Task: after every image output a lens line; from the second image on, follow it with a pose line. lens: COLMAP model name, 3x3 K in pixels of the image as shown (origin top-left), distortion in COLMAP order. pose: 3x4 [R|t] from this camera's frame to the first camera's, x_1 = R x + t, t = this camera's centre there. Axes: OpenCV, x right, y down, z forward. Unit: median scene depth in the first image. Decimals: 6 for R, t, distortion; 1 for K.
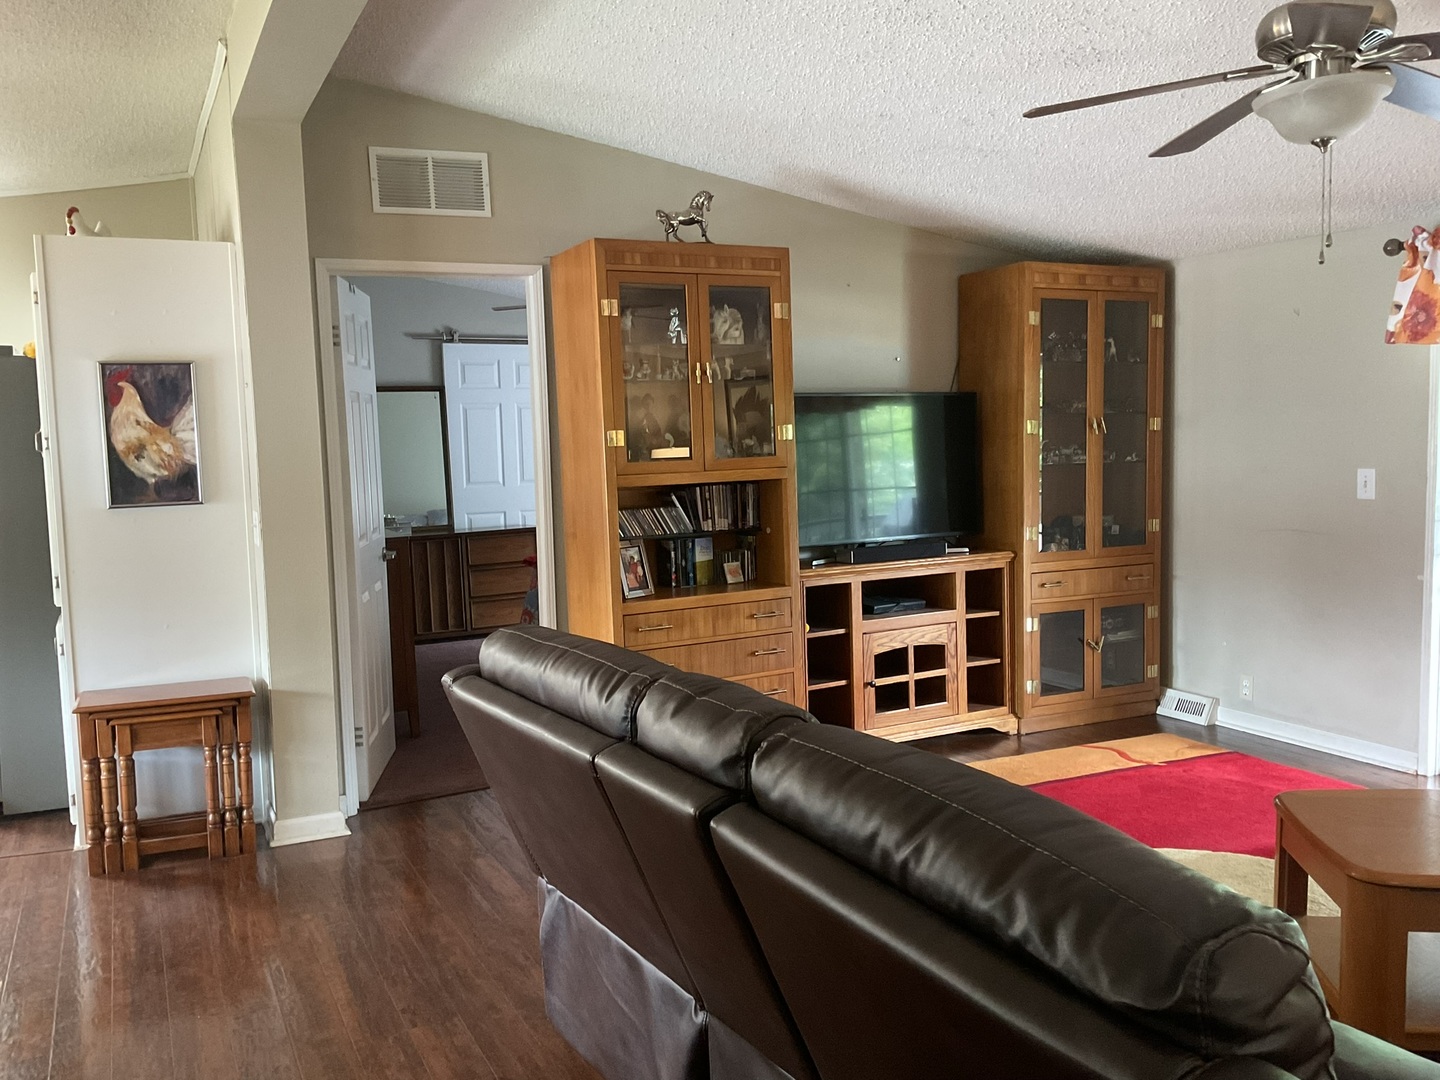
lens RADIAL K [[1188.7, 0, 720.0], [0, 1188.7, 540.0], [0, 0, 1]] dist [0.126258, -0.256682]
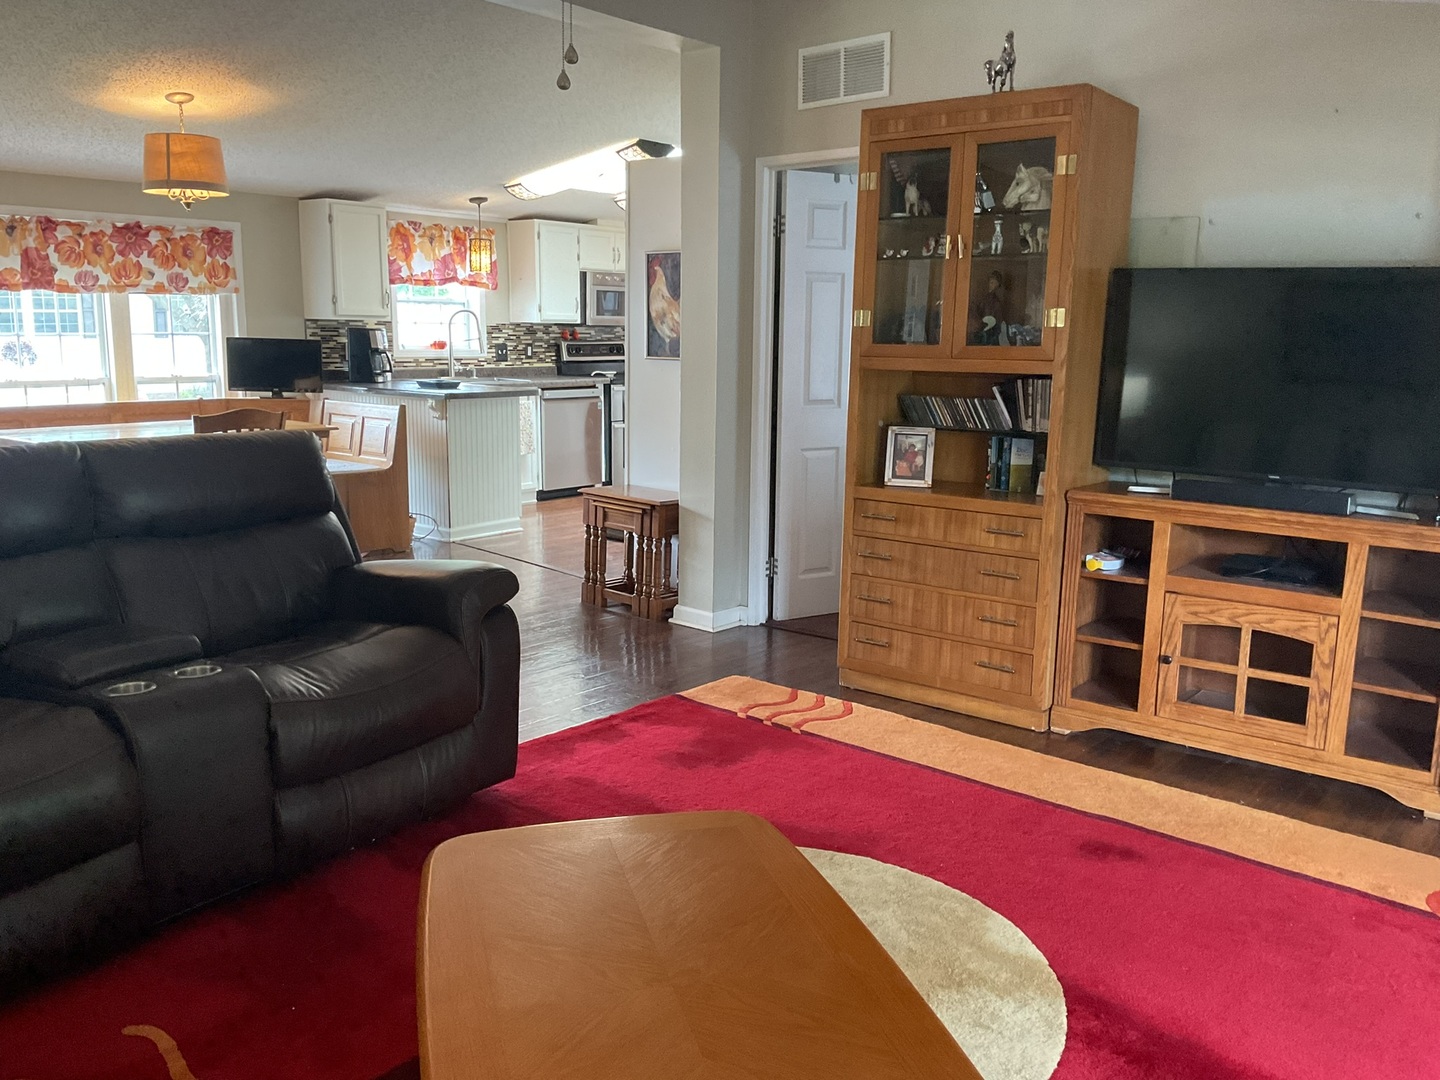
lens RADIAL K [[1188.7, 0, 720.0], [0, 1188.7, 540.0], [0, 0, 1]] dist [0.126258, -0.256682]
pose [[0.400115, 0.195269, -0.895421, 0.717658], [-0.111901, 0.980136, 0.163741, -0.049163], [0.909608, 0.034683, 0.414018, 0.444895]]
